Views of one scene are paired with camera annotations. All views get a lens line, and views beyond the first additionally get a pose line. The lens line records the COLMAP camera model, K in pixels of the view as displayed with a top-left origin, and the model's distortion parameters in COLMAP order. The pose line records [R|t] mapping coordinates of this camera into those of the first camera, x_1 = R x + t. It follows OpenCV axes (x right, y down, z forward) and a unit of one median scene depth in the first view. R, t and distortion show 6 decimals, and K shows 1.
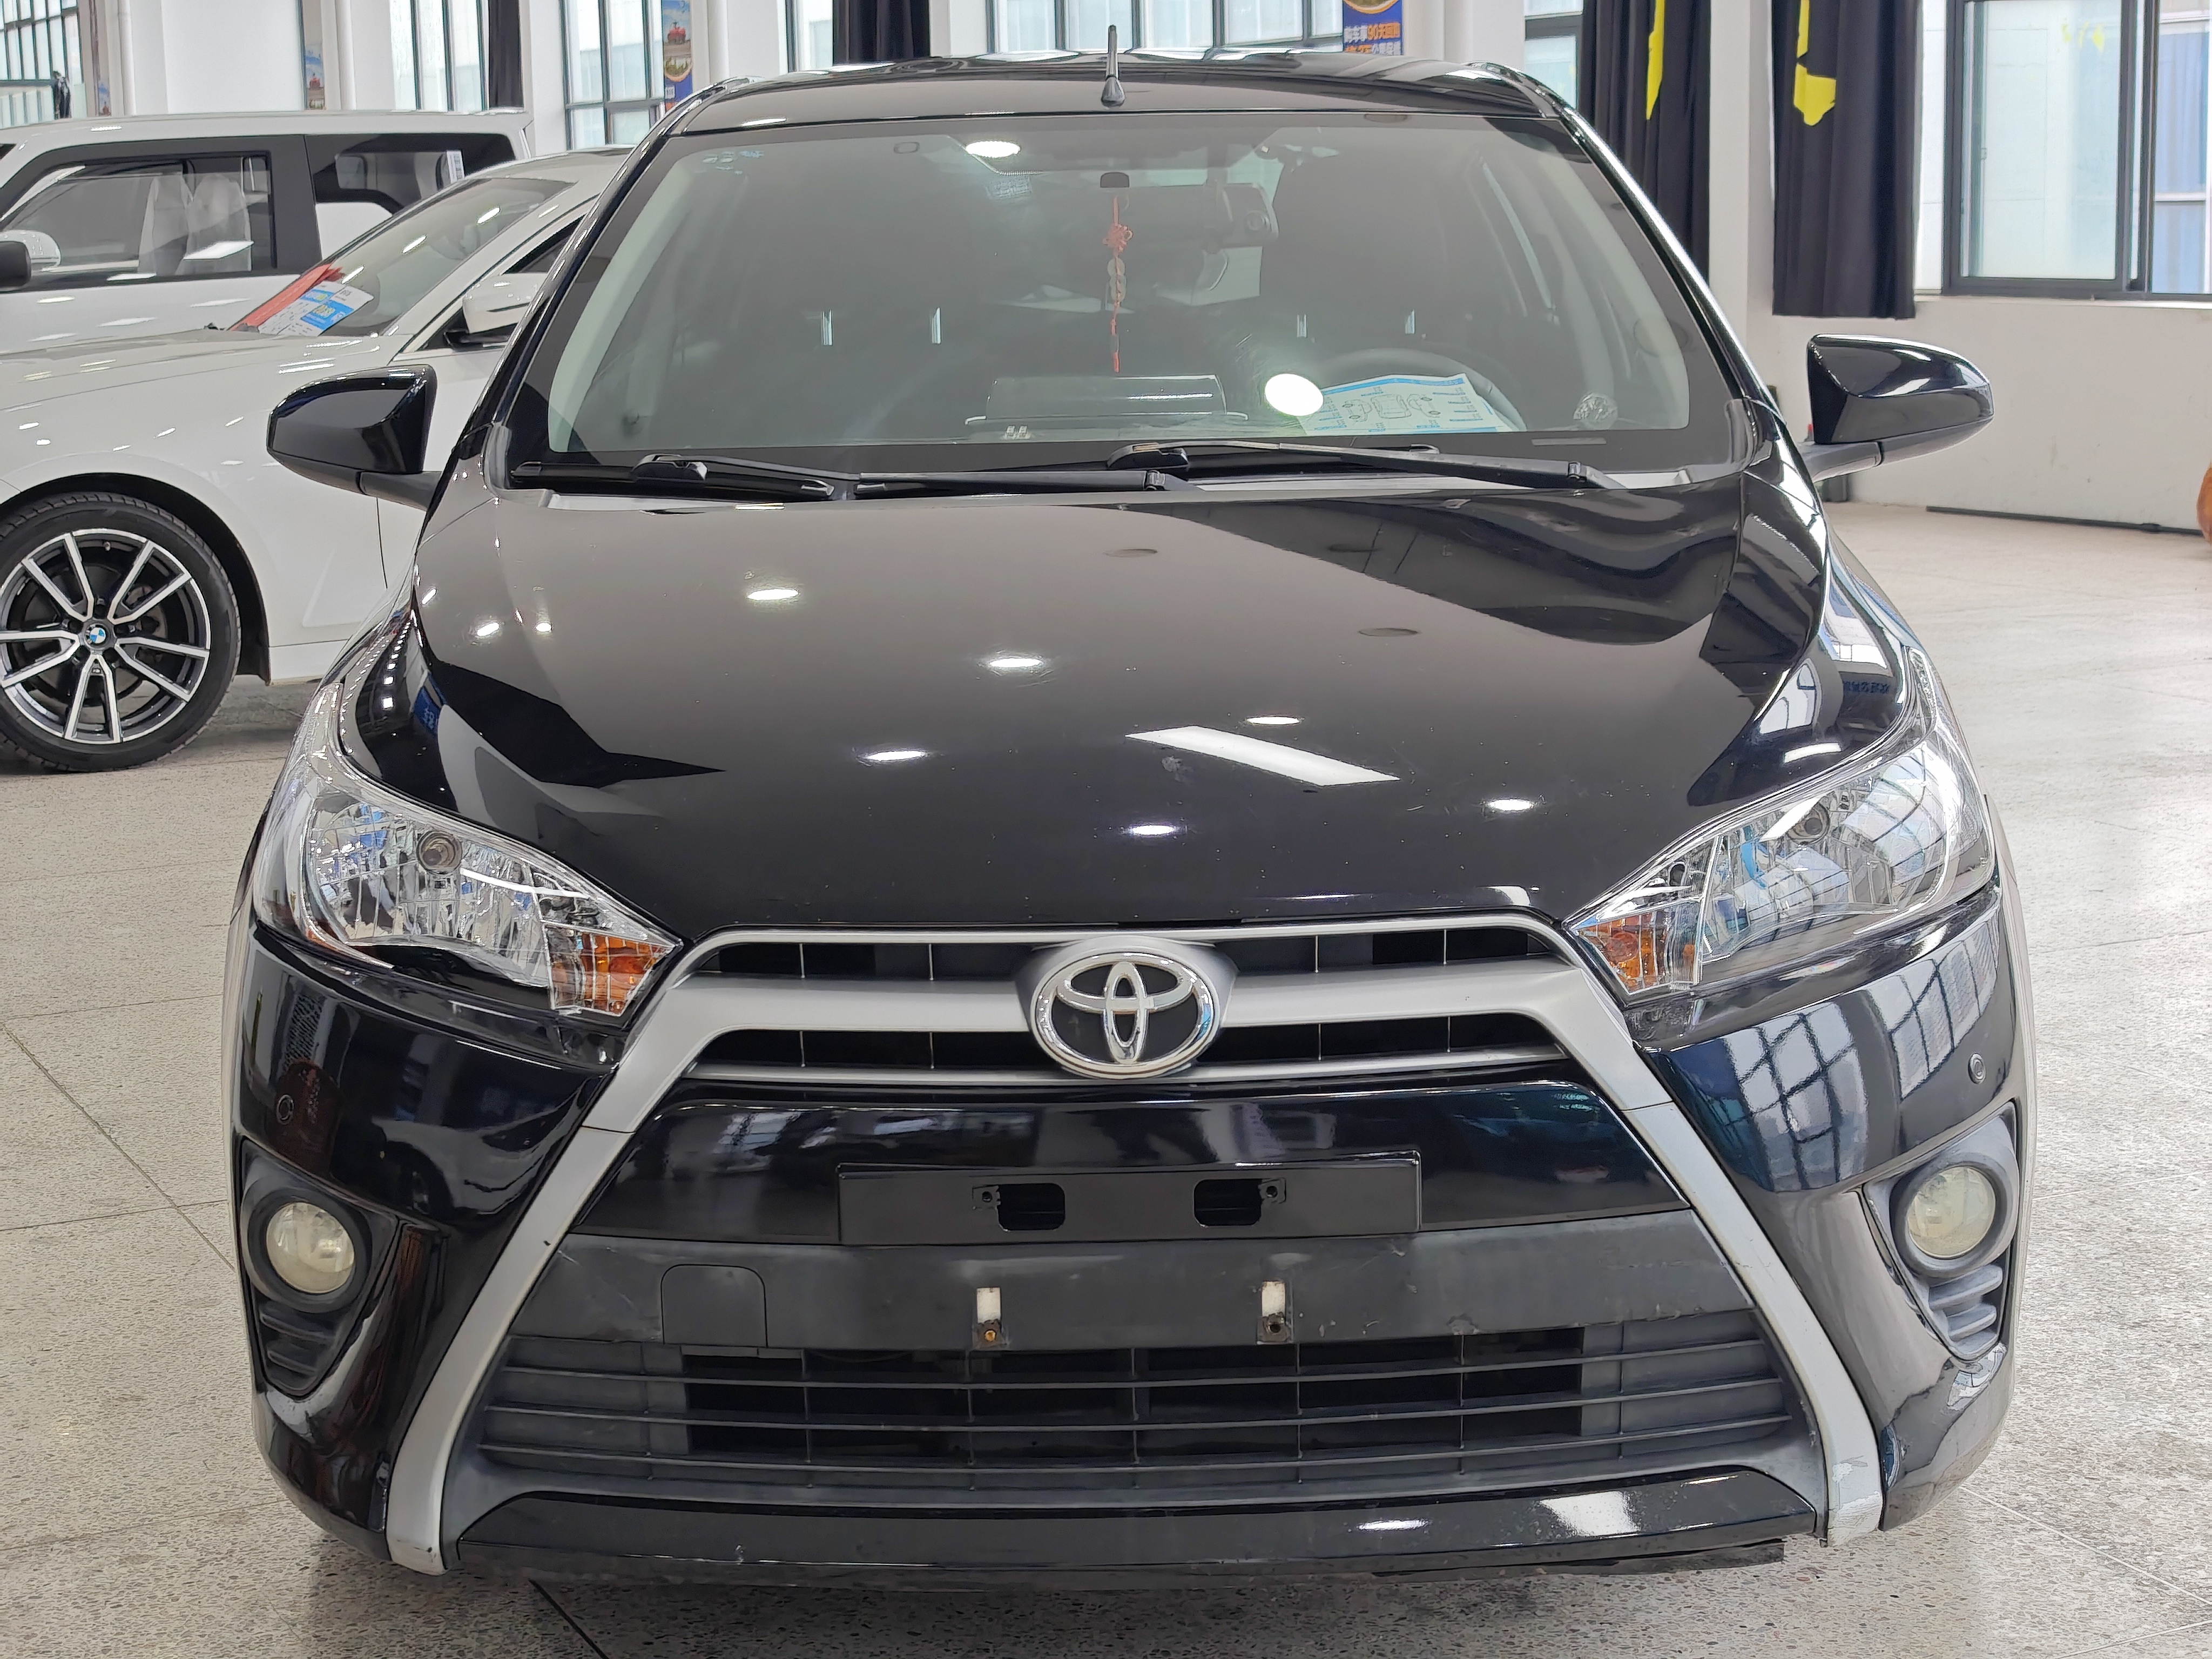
lens RADIAL K [[3767.8, 0, 1106.0], [0, 3767.8, 829.5], [0, 0, 1]] dist [0.217603, -1.584704]
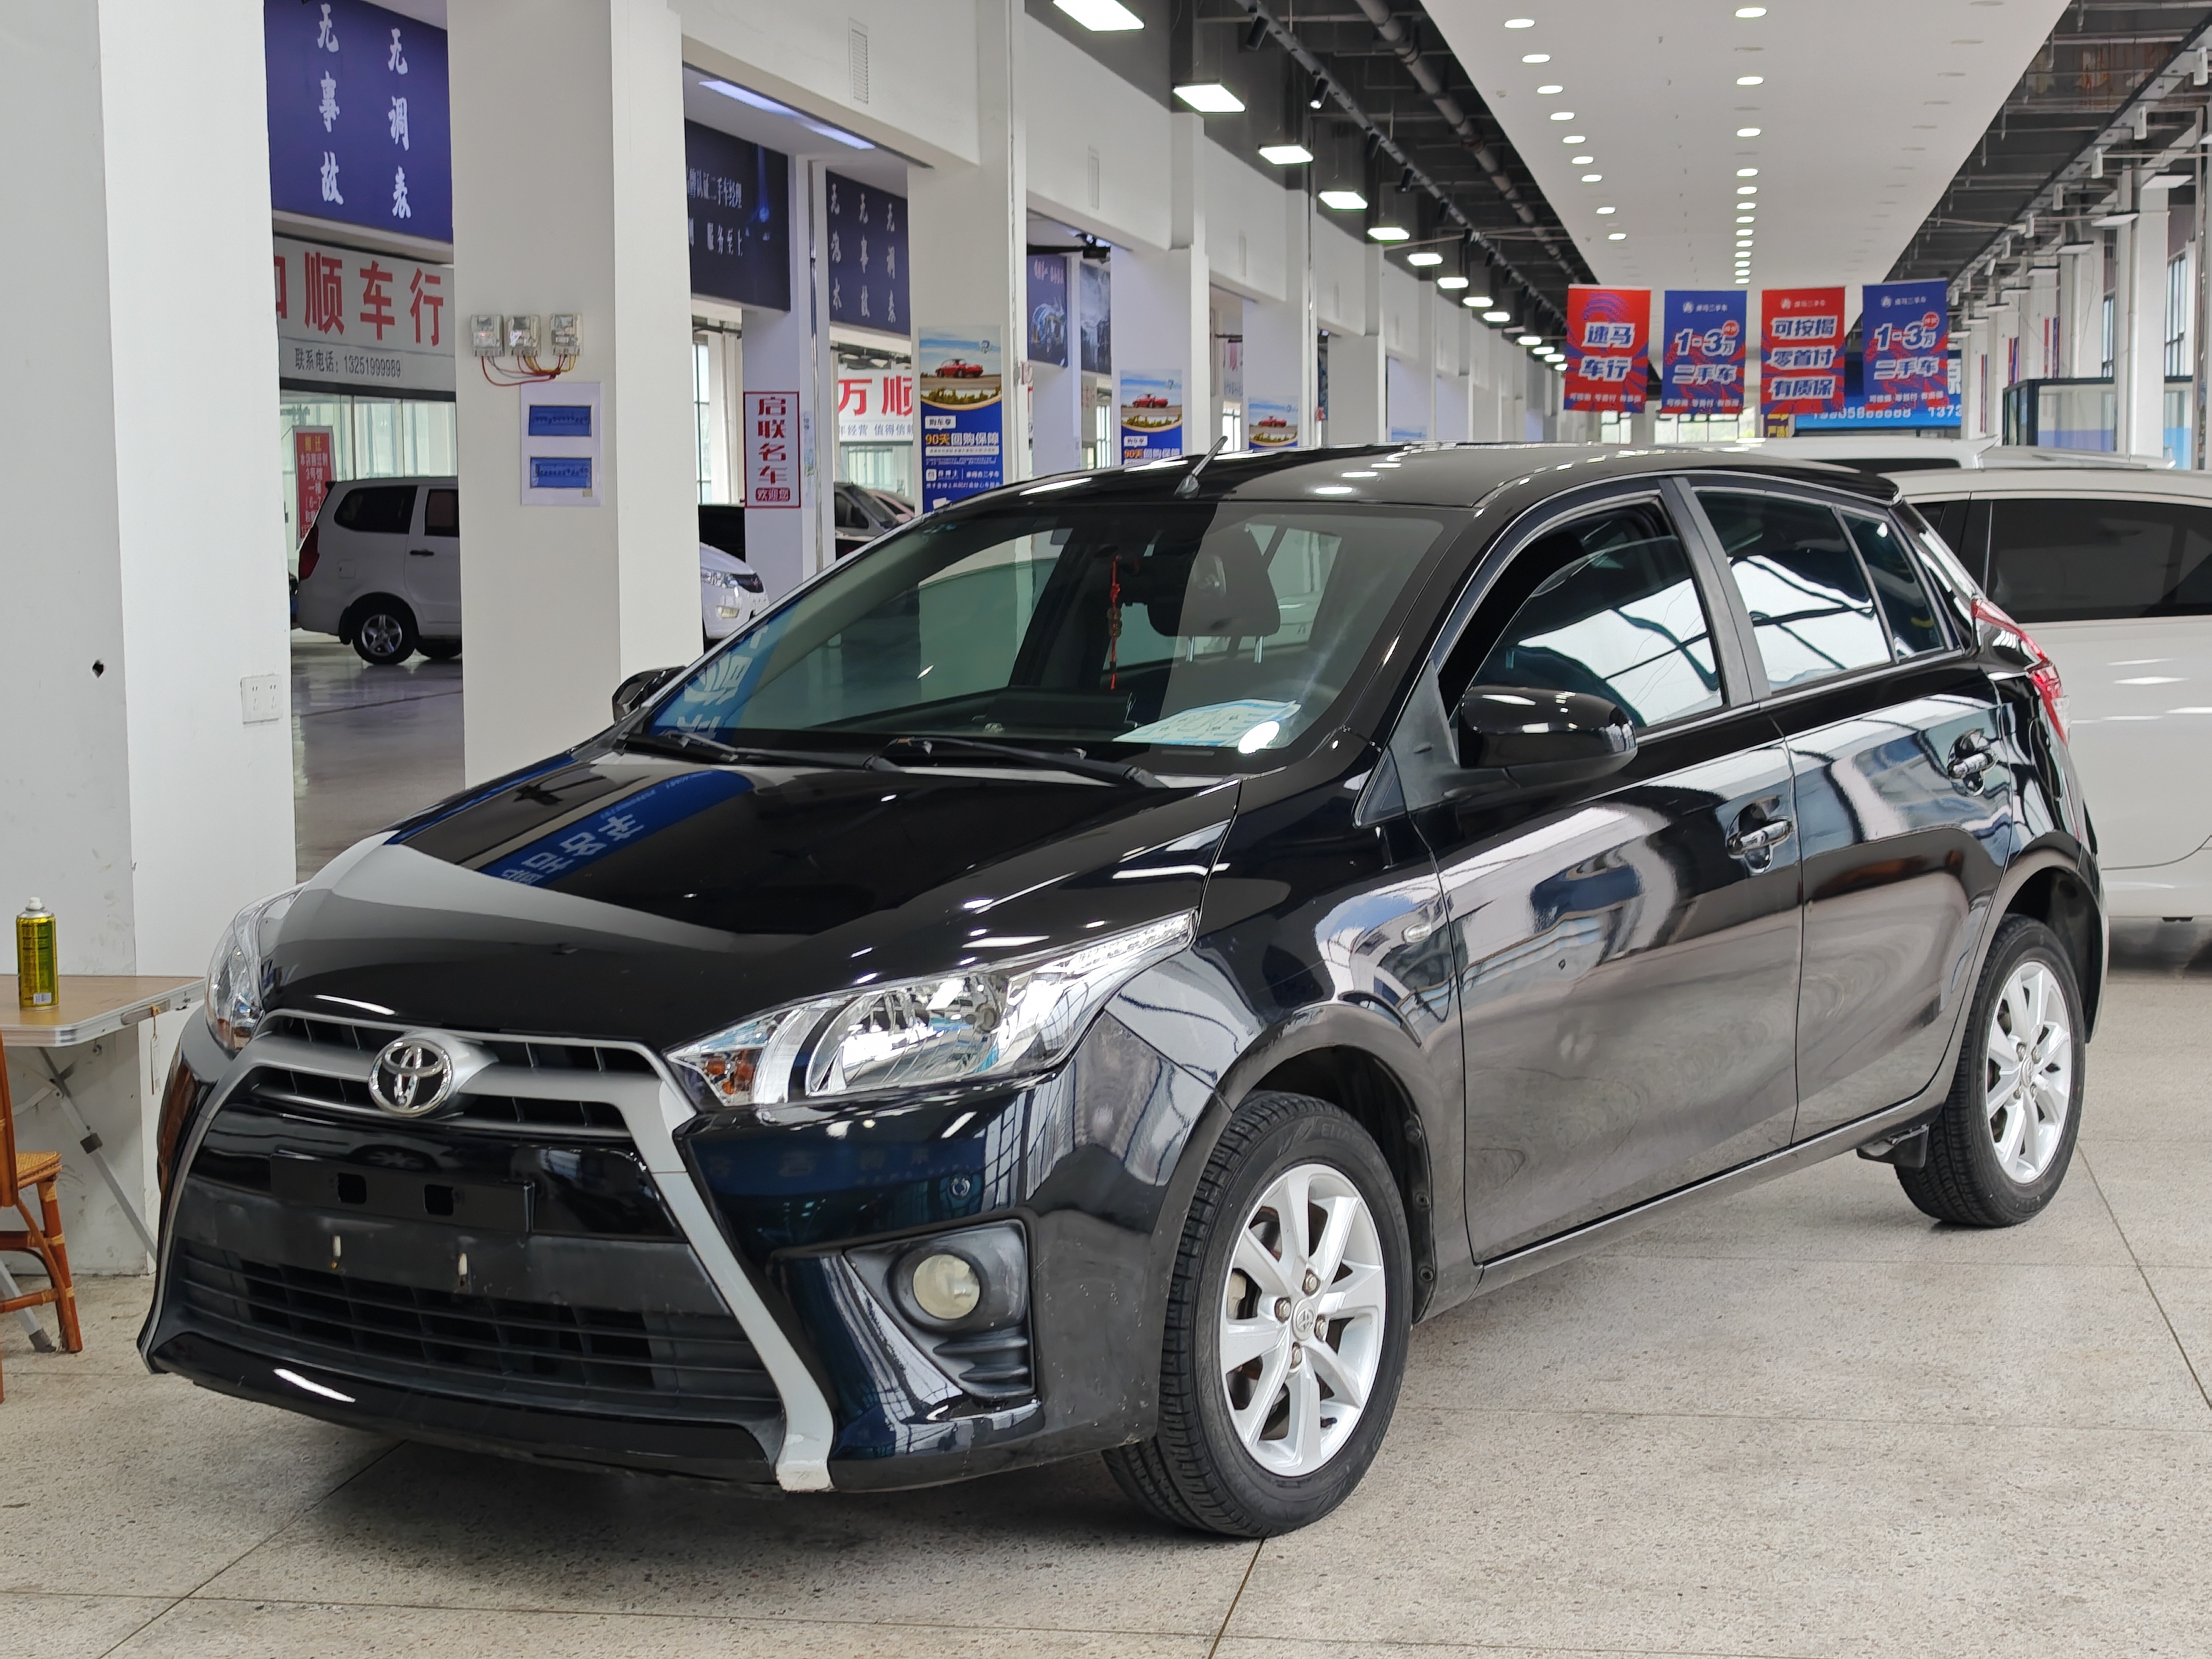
lens RADIAL K [[3767.8, 0, 1106.0], [0, 3767.8, 829.5], [0, 0, 1]] dist [0.217603, -1.584704]
pose [[0.822109, 0.064839, -0.565626, 1.141137], [-0.103941, 0.993890, -0.037141, -0.027078], [0.559762, 0.089325, 0.823825, -0.182441]]
